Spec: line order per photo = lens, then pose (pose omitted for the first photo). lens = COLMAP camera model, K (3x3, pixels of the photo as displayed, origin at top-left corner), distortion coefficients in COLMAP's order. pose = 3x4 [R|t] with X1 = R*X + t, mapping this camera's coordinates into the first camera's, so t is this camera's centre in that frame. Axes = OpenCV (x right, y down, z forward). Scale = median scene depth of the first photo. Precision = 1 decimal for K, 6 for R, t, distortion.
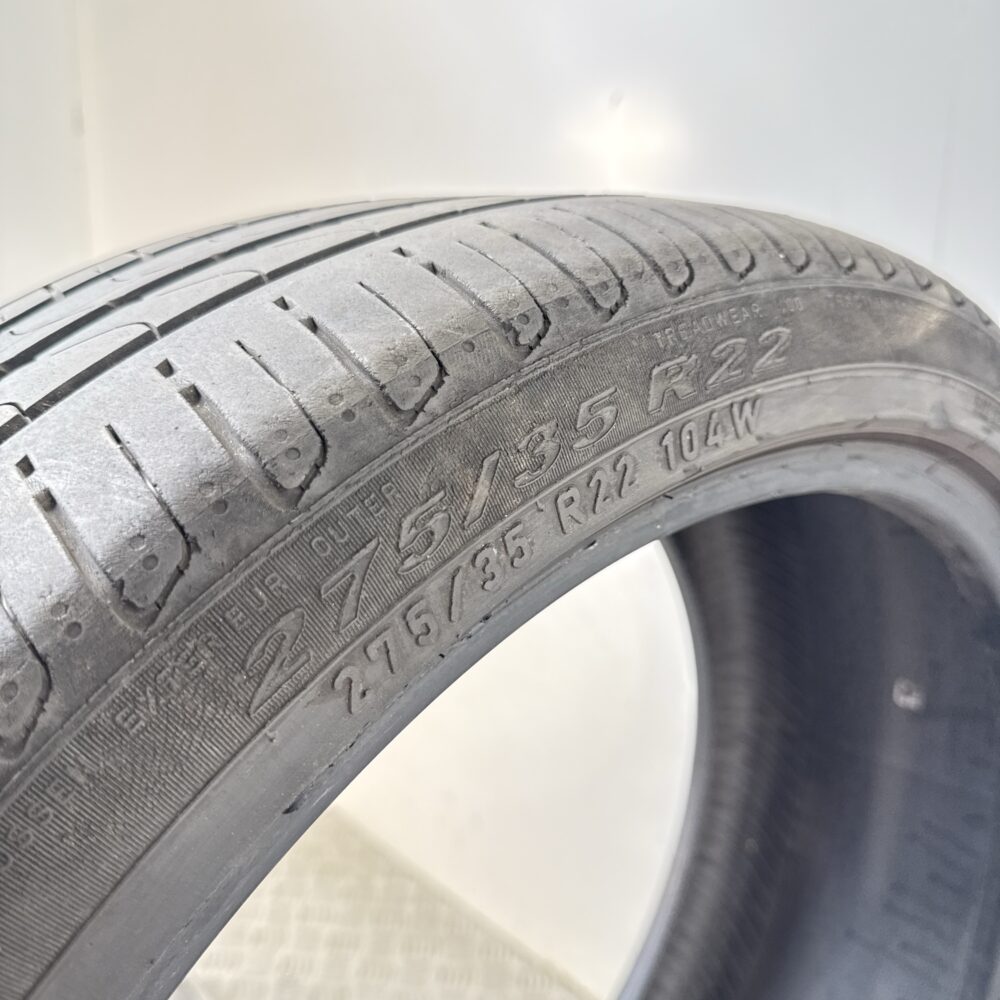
lens RADIAL K [[956.3, 0, 500.0], [0, 956.3, 500.0], [0, 0, 1]] dist [0.153929, -0.466995]
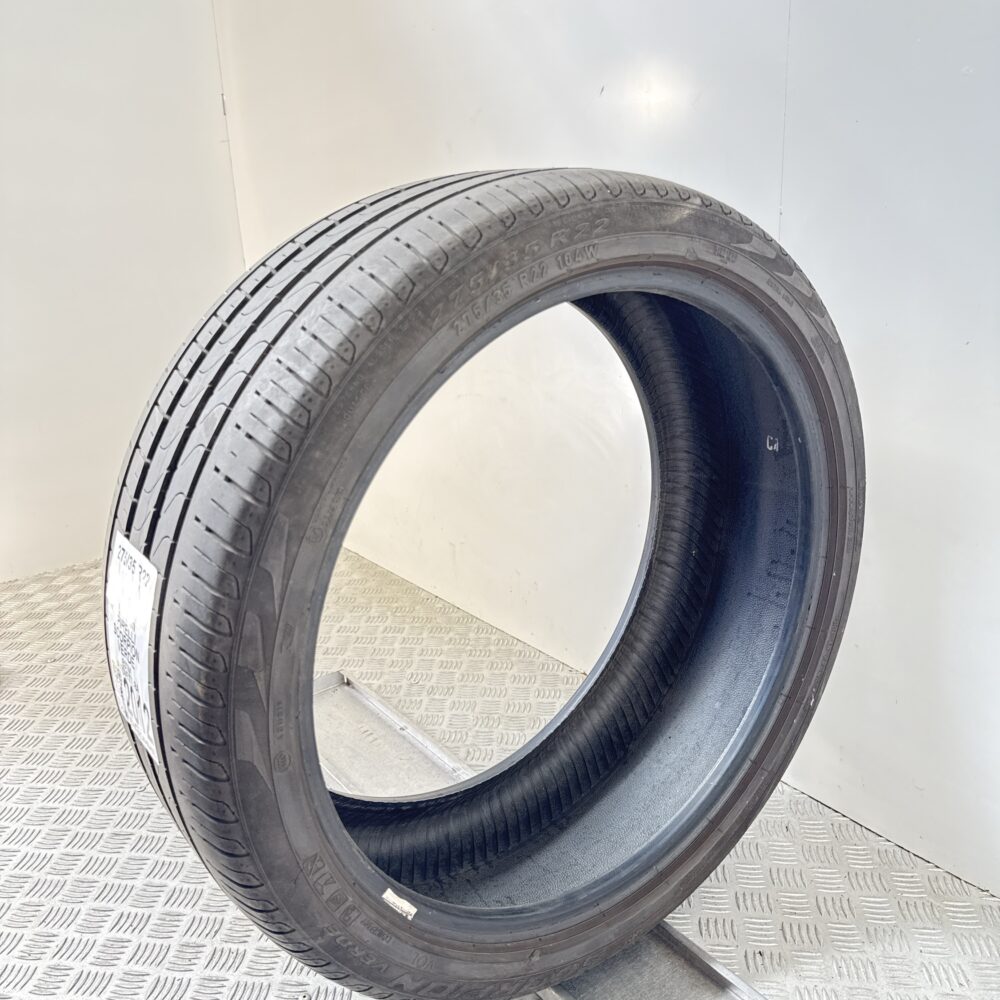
lens RADIAL K [[888.8, 0, 500.0], [0, 888.8, 500.0], [0, 0, 1]] dist [0.075428, -0.009770]
pose [[0.996096, -0.027790, -0.083785, 0.210360], [0.034510, 0.996209, 0.079854, 0.470398], [0.081249, -0.082434, 0.993279, -1.883147]]
